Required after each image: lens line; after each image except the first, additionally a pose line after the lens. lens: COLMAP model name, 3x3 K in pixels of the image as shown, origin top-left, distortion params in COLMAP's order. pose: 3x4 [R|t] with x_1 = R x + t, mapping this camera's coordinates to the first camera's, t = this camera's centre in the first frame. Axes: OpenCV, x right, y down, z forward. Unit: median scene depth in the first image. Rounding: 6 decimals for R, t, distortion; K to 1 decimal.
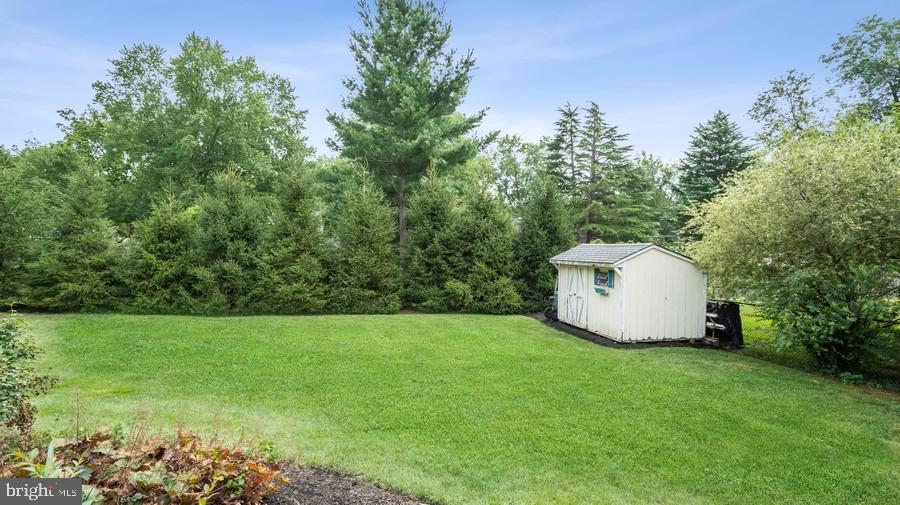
lens RADIAL K [[439.1, 0, 454.4], [0, 439.1, 249.7], [0, 0, 1]] dist [-0.036839, 0.000370]
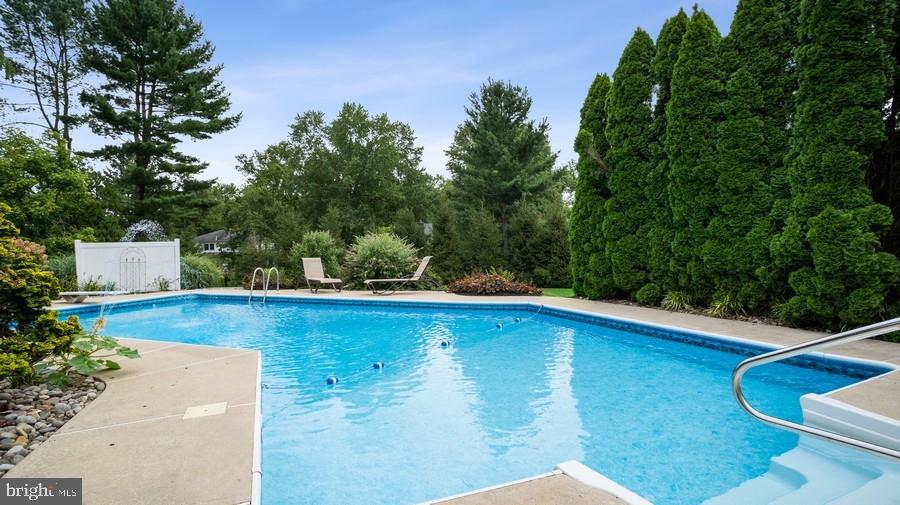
lens RADIAL K [[439.1, 0, 452.0], [0, 439.1, 233.0], [0, 0, 1]] dist [-0.036839, 0.000370]
pose [[0.976988, -0.041997, -0.209118, 0.022663], [0.032482, 0.998284, -0.048727, 0.006620], [0.210805, 0.040813, 0.976676, -0.547399]]
